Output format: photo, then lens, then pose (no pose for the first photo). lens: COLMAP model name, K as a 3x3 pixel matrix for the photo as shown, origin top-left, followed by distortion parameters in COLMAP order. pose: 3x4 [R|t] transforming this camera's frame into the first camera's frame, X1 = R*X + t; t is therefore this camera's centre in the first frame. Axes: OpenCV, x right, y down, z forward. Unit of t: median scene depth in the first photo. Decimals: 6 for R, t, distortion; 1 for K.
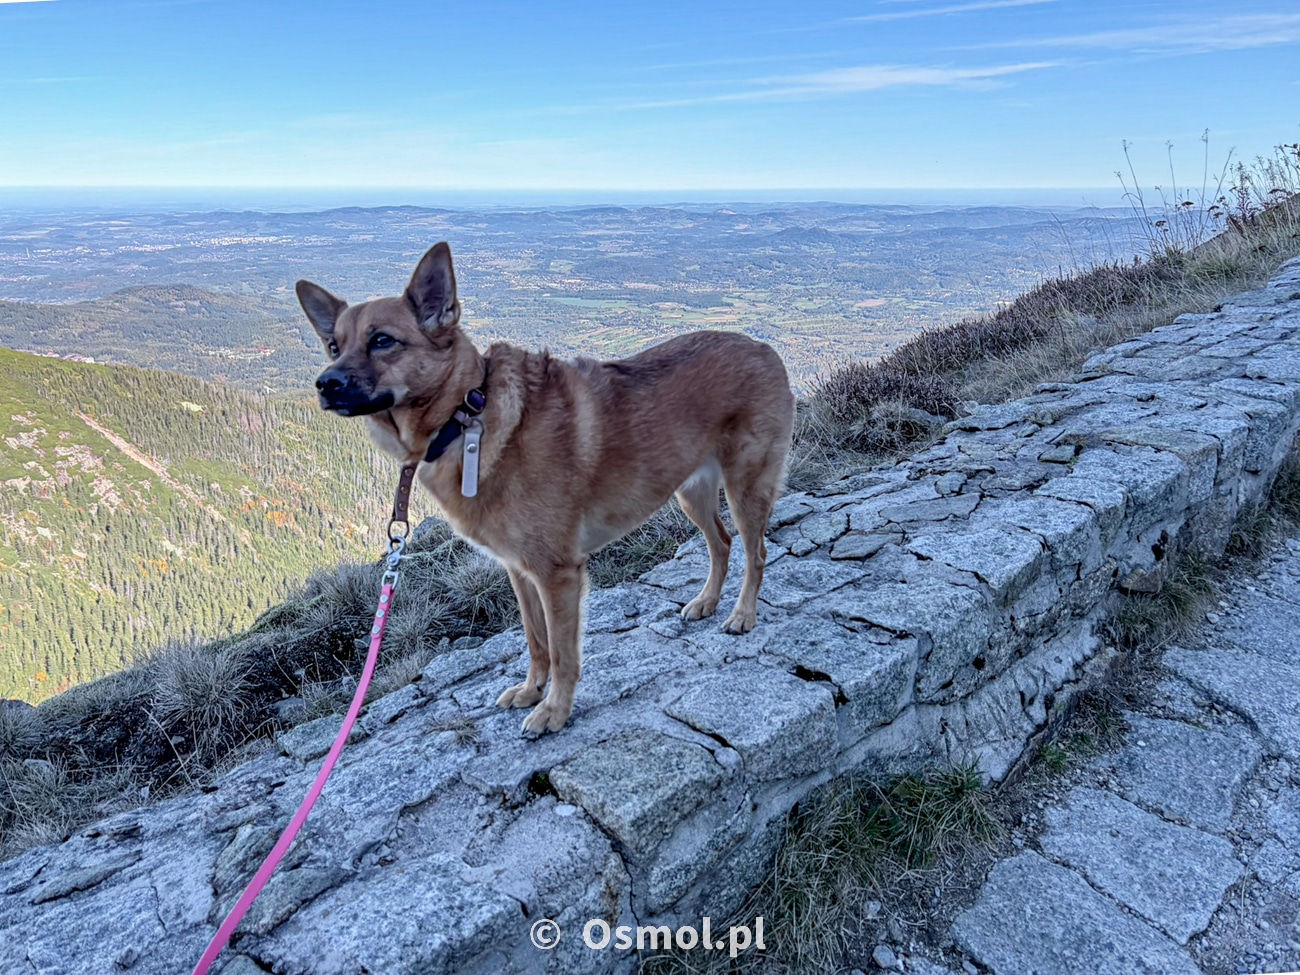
lens RADIAL K [[1020.9, 0, 650.0], [0, 1020.9, 487.5], [0, 0, 1]] dist [0.045132, -0.035963]
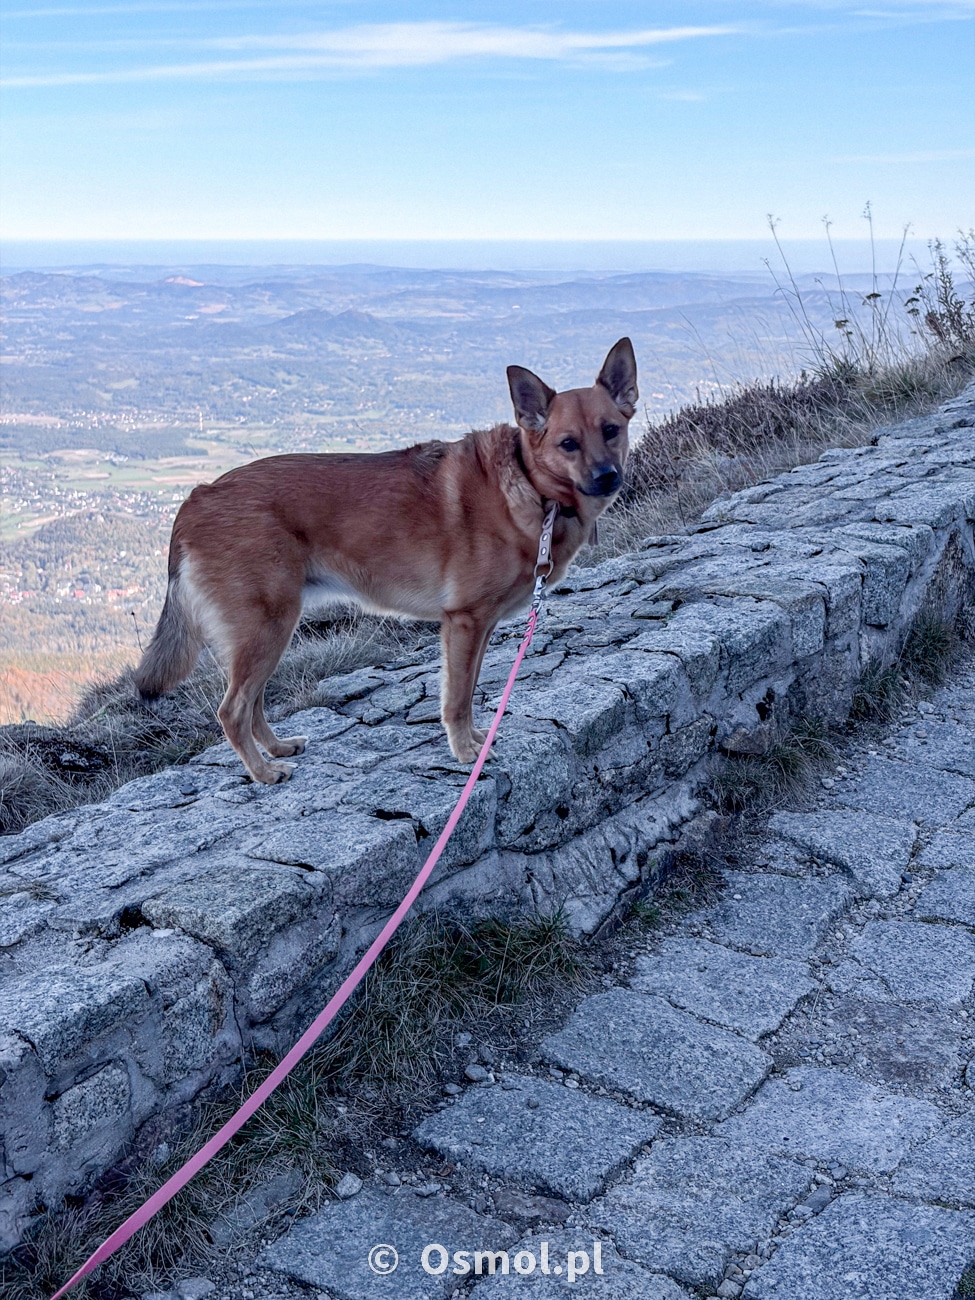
lens RADIAL K [[1919.4, 0, 487.5], [0, 1919.4, 650.0], [0, 0, 1]] dist [0.171405, -0.079102]
pose [[0.974796, -0.045684, 0.218370, -0.125329], [0.061754, 0.995817, -0.067339, 0.129101], [-0.214380, 0.079127, 0.973540, -0.701932]]
